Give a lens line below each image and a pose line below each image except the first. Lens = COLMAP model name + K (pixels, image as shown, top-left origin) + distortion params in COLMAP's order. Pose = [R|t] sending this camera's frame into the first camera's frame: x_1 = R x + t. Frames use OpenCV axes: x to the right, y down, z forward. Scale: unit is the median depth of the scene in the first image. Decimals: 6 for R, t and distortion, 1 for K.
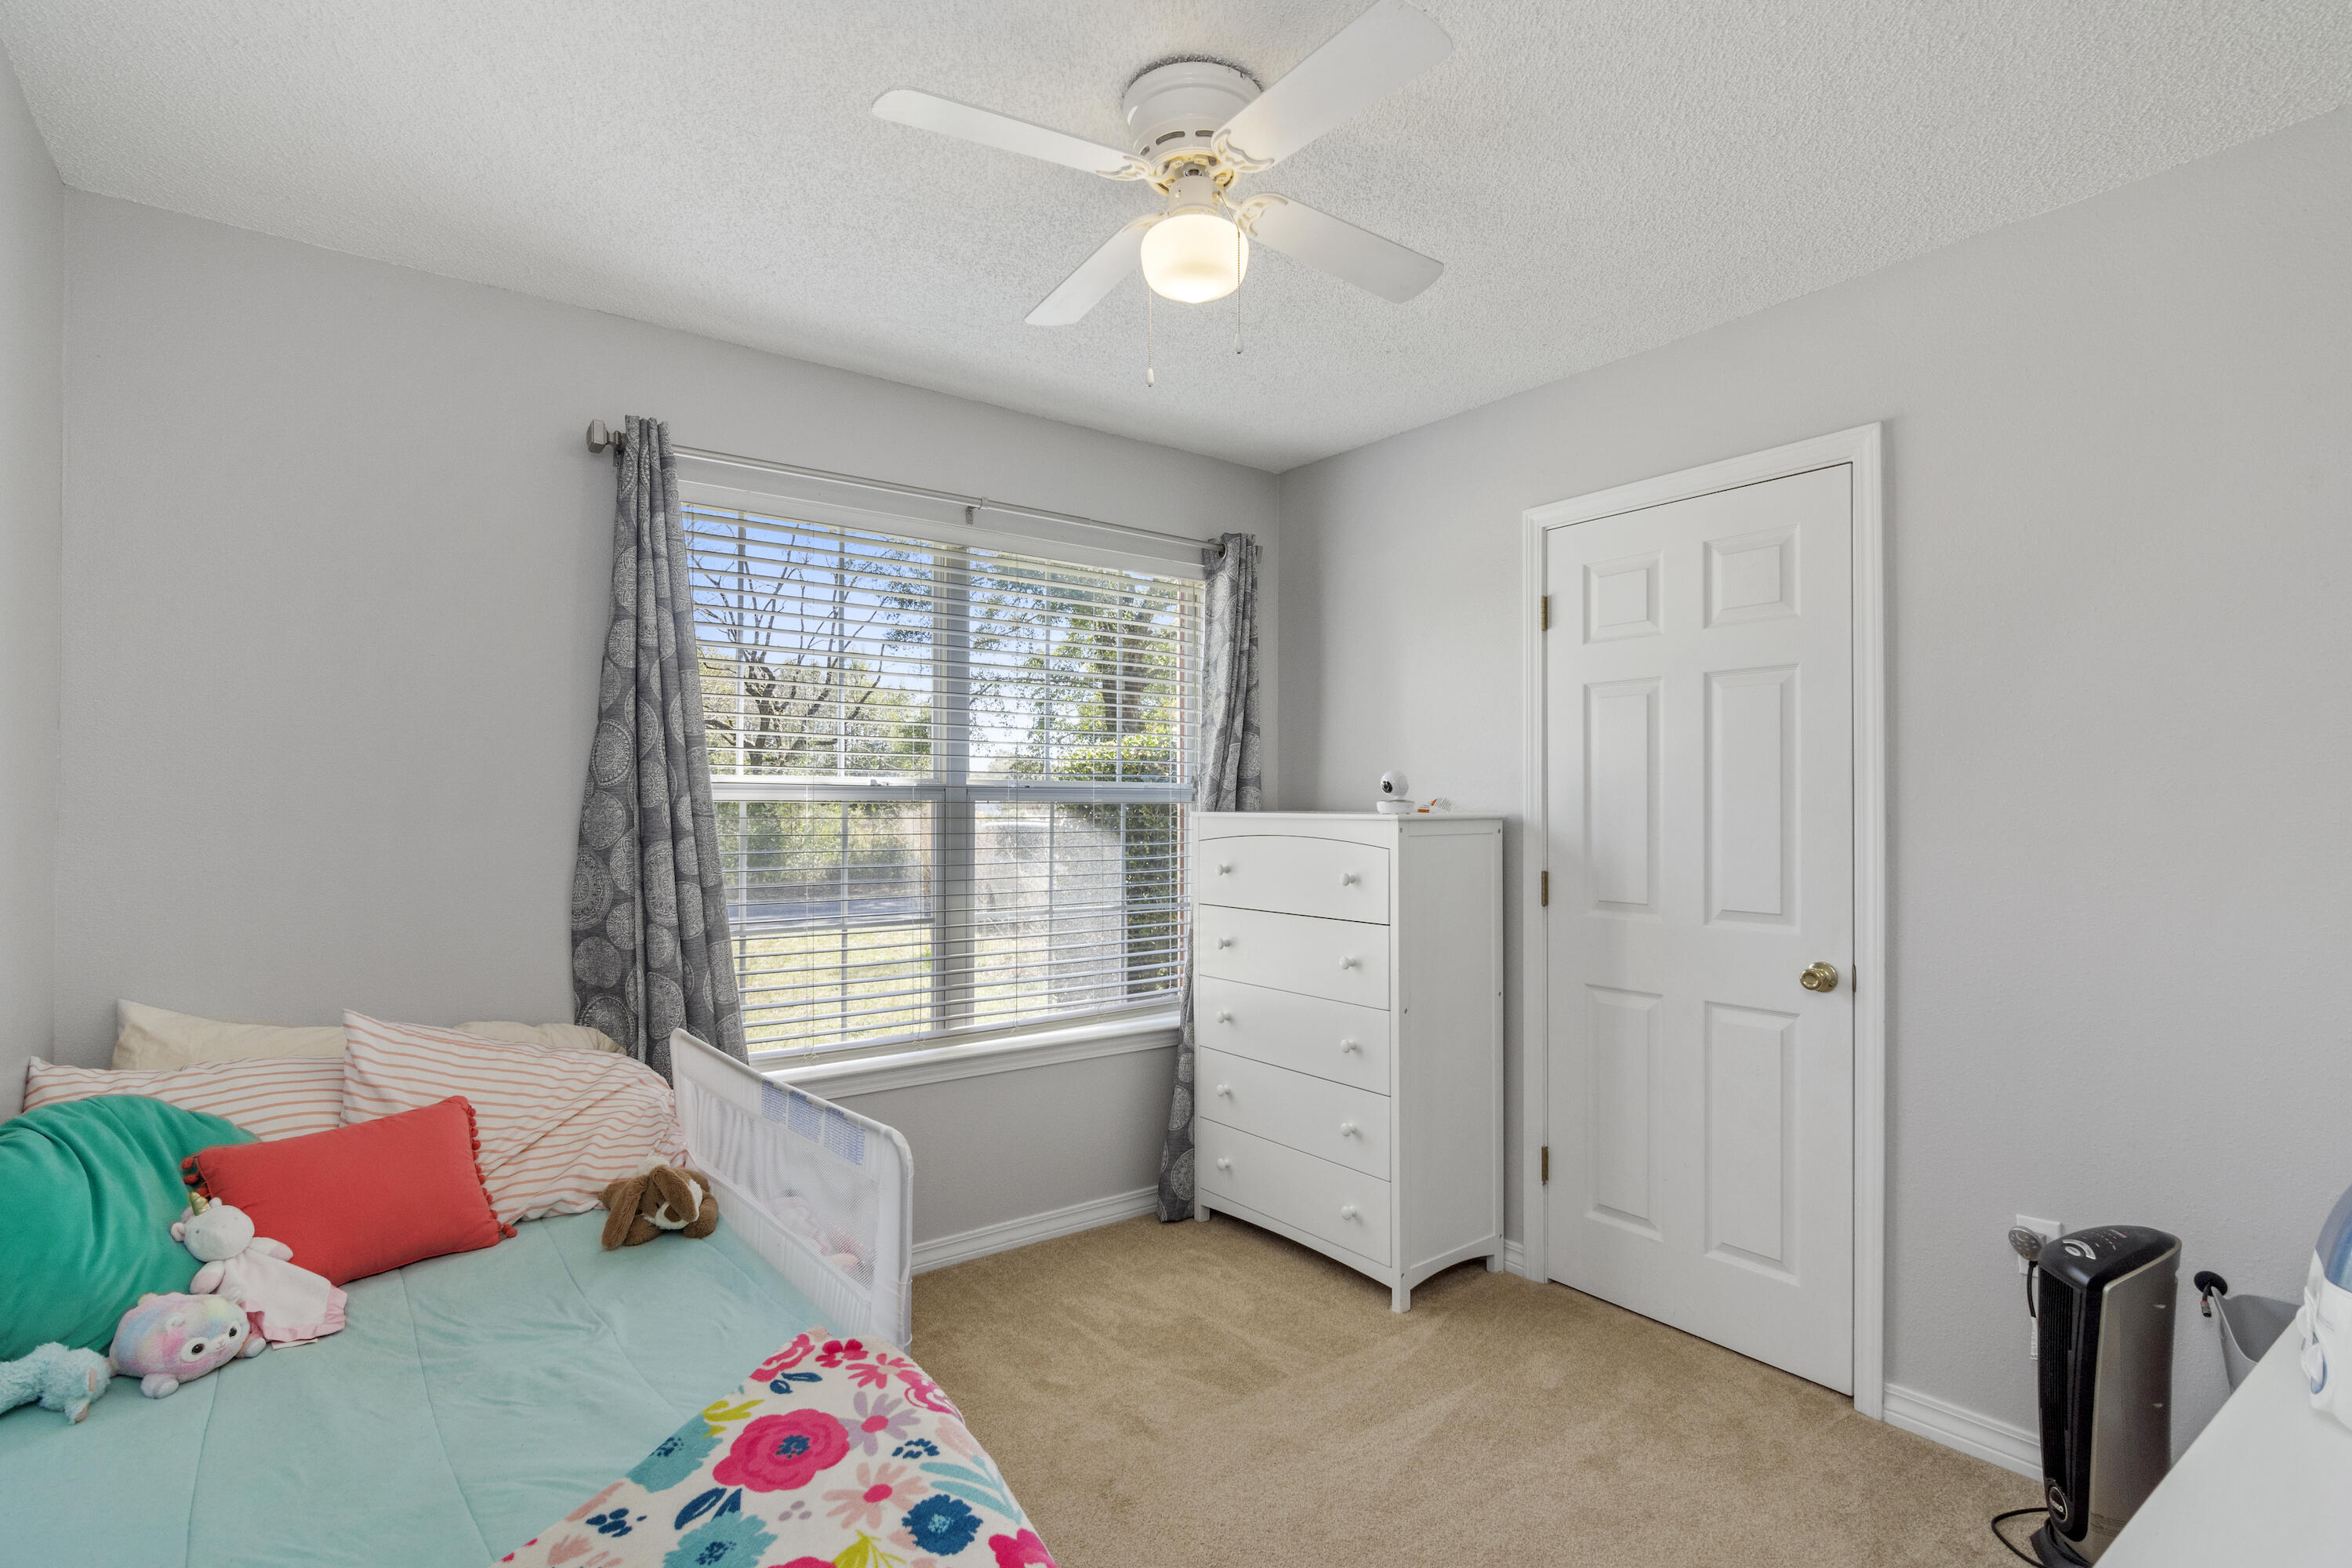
lens RADIAL K [[1142.6, 0, 1172.8], [0, 1142.6, 800.2], [0, 0, 1]] dist [-0.003437, 0.002198]
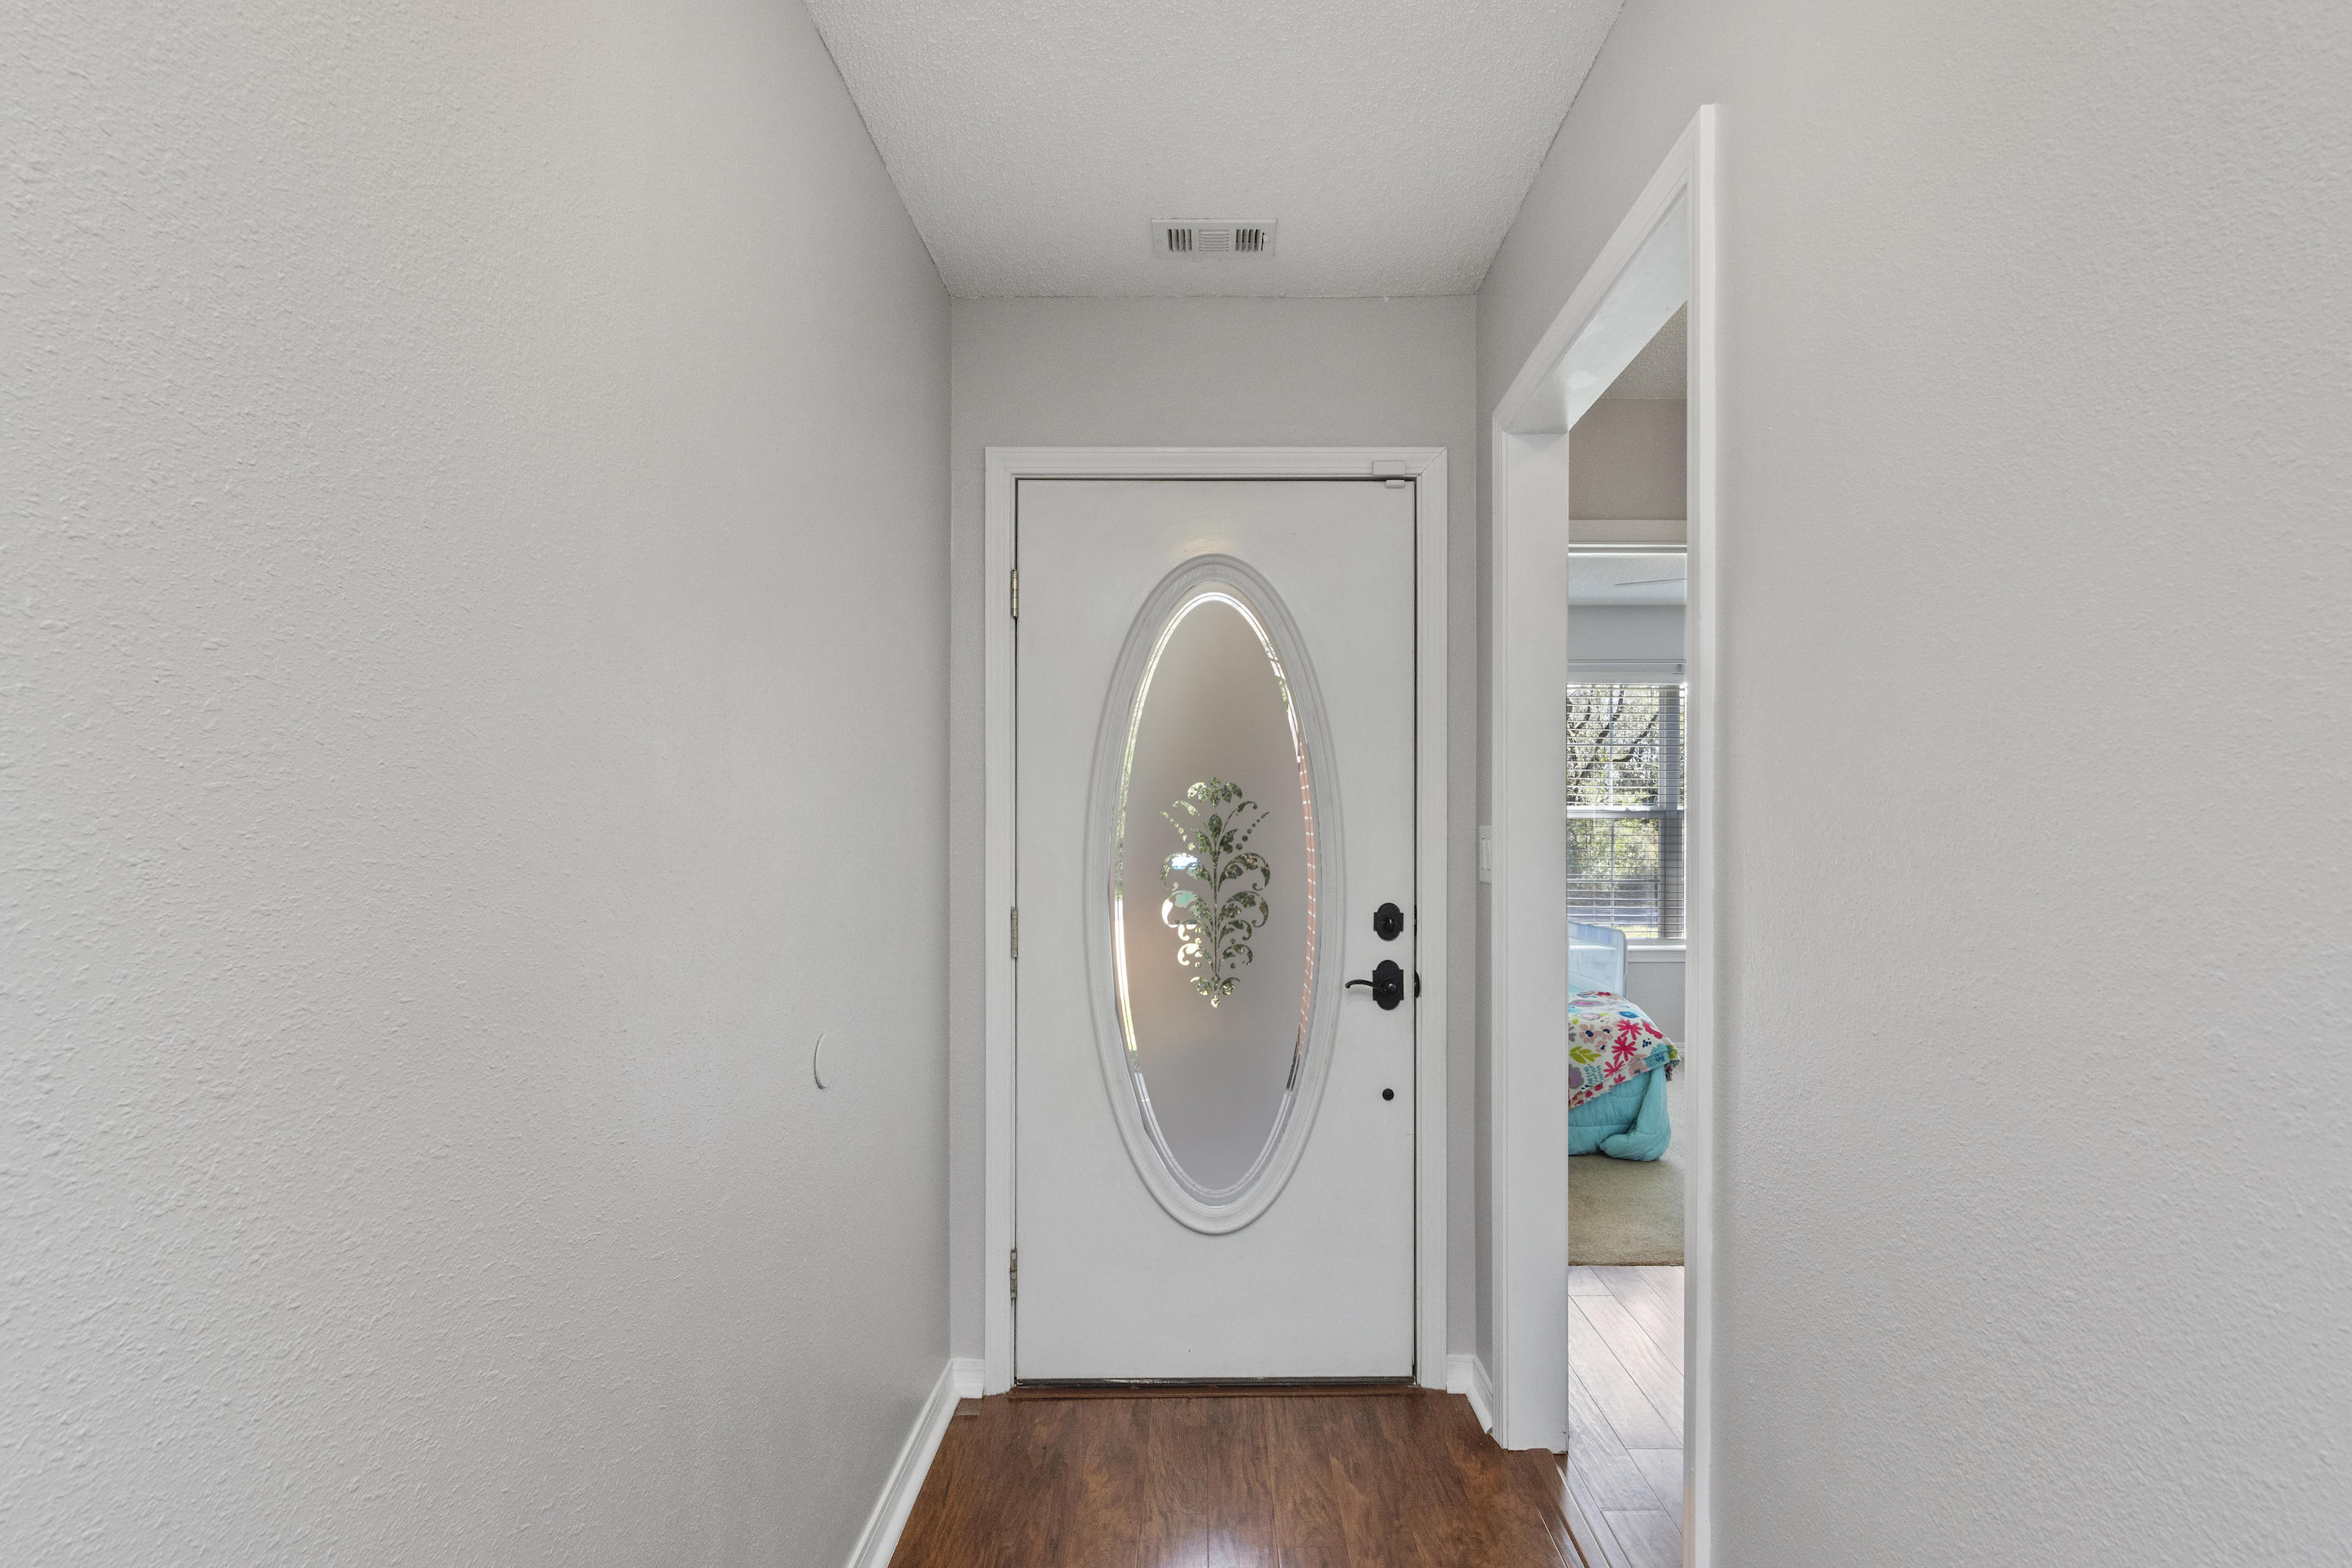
lens RADIAL K [[1142.6, 0, 1178.5], [0, 1142.6, 795.8], [0, 0, 1]] dist [-0.003437, 0.002198]
pose [[0.786830, -0.002961, -0.617163, 0.336778], [-0.006363, 0.999896, -0.012909, -0.006796], [0.617138, 0.014084, 0.786729, -1.001459]]
